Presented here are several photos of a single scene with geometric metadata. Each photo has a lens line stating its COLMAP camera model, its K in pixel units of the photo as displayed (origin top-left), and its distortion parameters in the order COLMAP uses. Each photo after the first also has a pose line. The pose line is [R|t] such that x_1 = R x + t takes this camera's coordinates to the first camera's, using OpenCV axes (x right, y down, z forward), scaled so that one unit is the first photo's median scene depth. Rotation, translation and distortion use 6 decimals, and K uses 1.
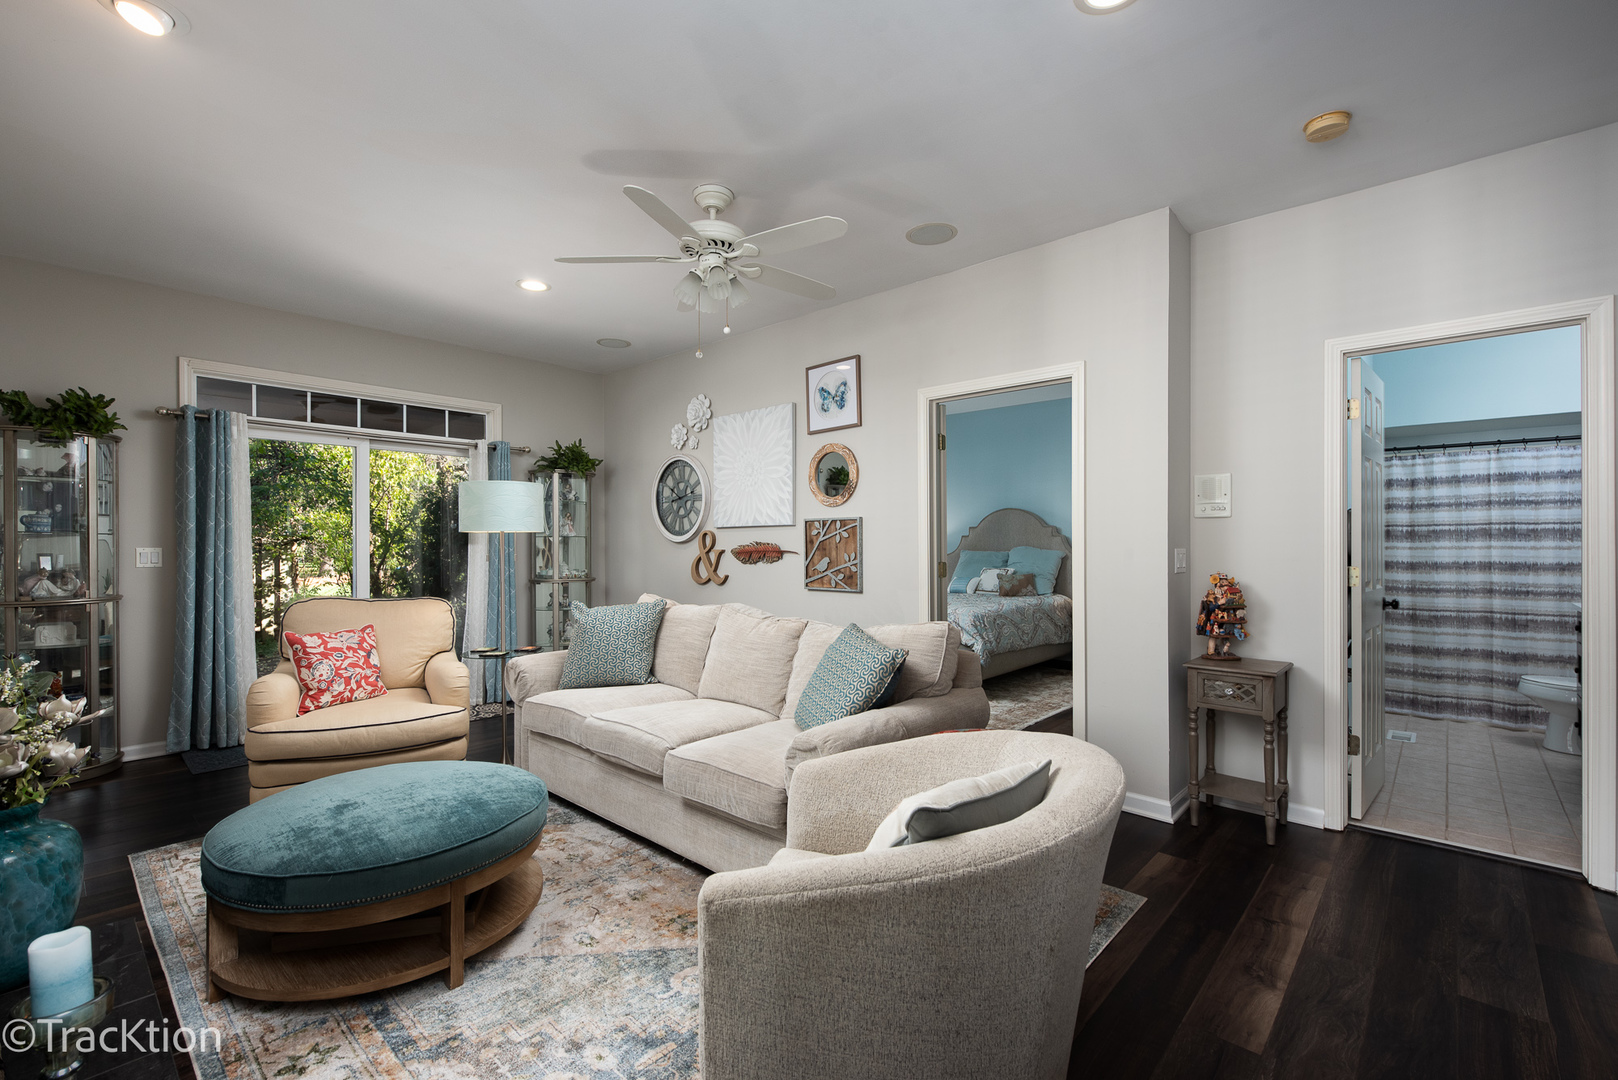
lens RADIAL K [[707.2, 0, 804.9], [0, 707.2, 529.1], [0, 0, 1]] dist [0.002794, 0.000024]
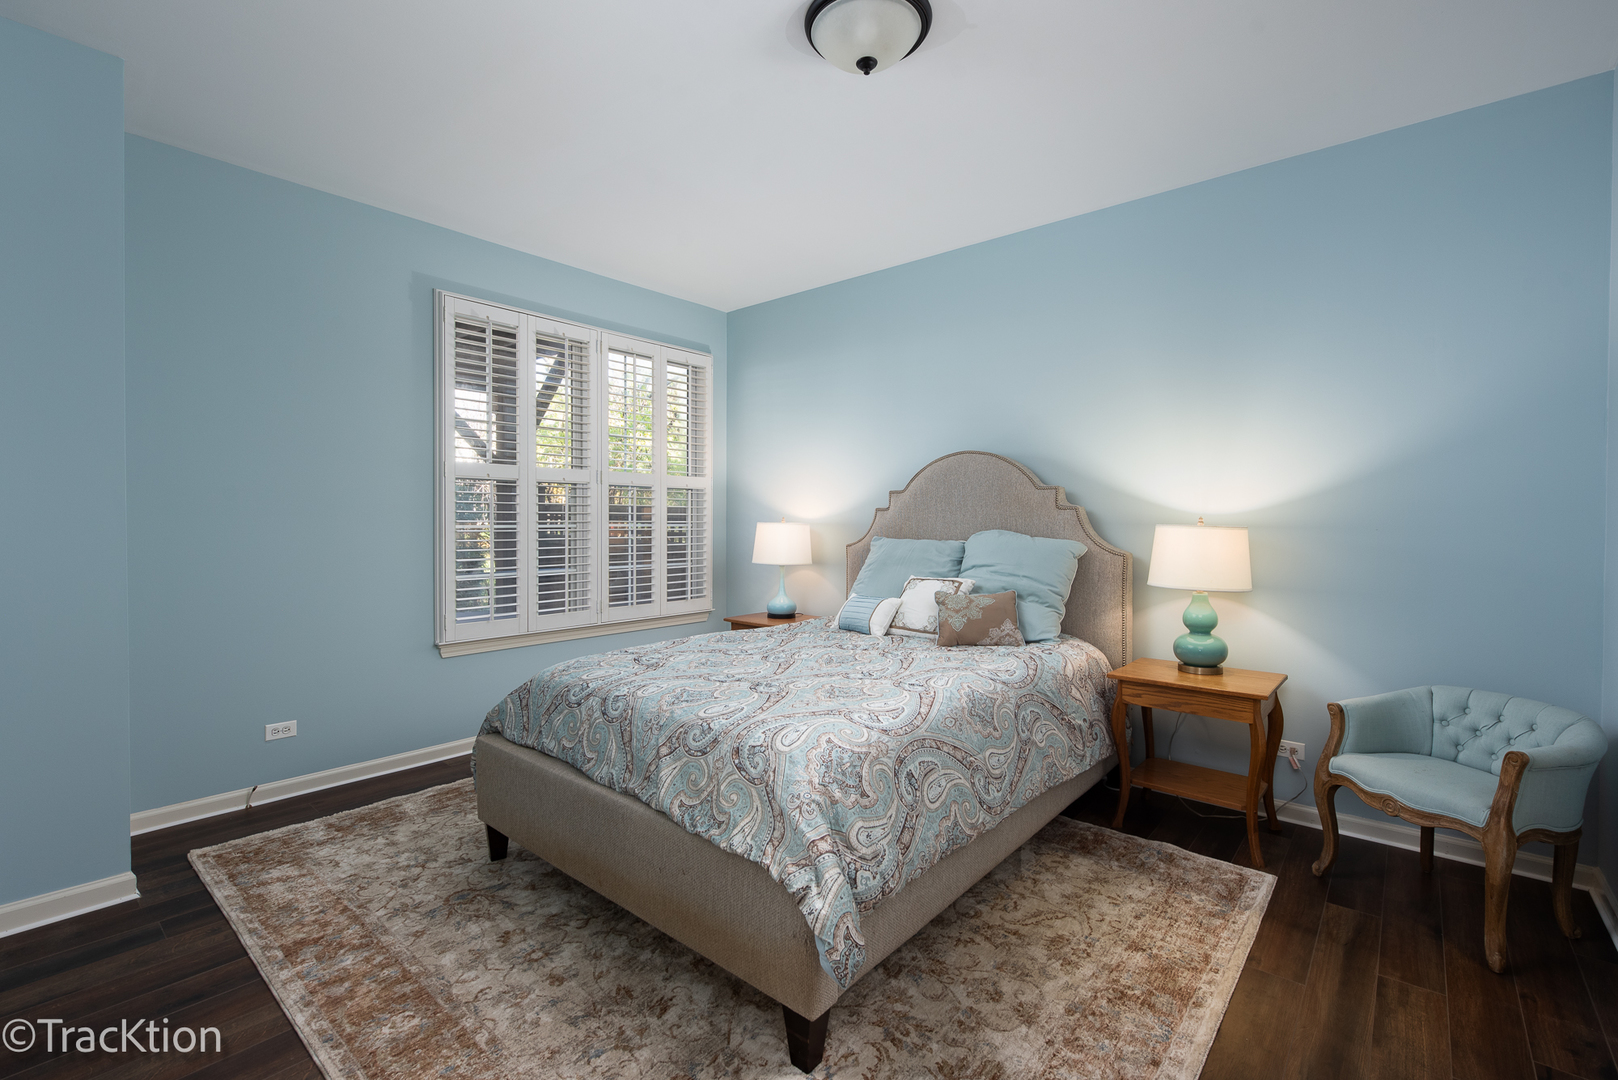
lens RADIAL K [[707.2, 0, 804.9], [0, 707.2, 529.1], [0, 0, 1]] dist [0.002794, 0.000024]
pose [[0.999625, 0.002951, 0.027228, 0.153813], [-0.003719, 0.999595, 0.028197, 0.009789], [-0.027134, -0.028288, 0.999231, 0.485012]]
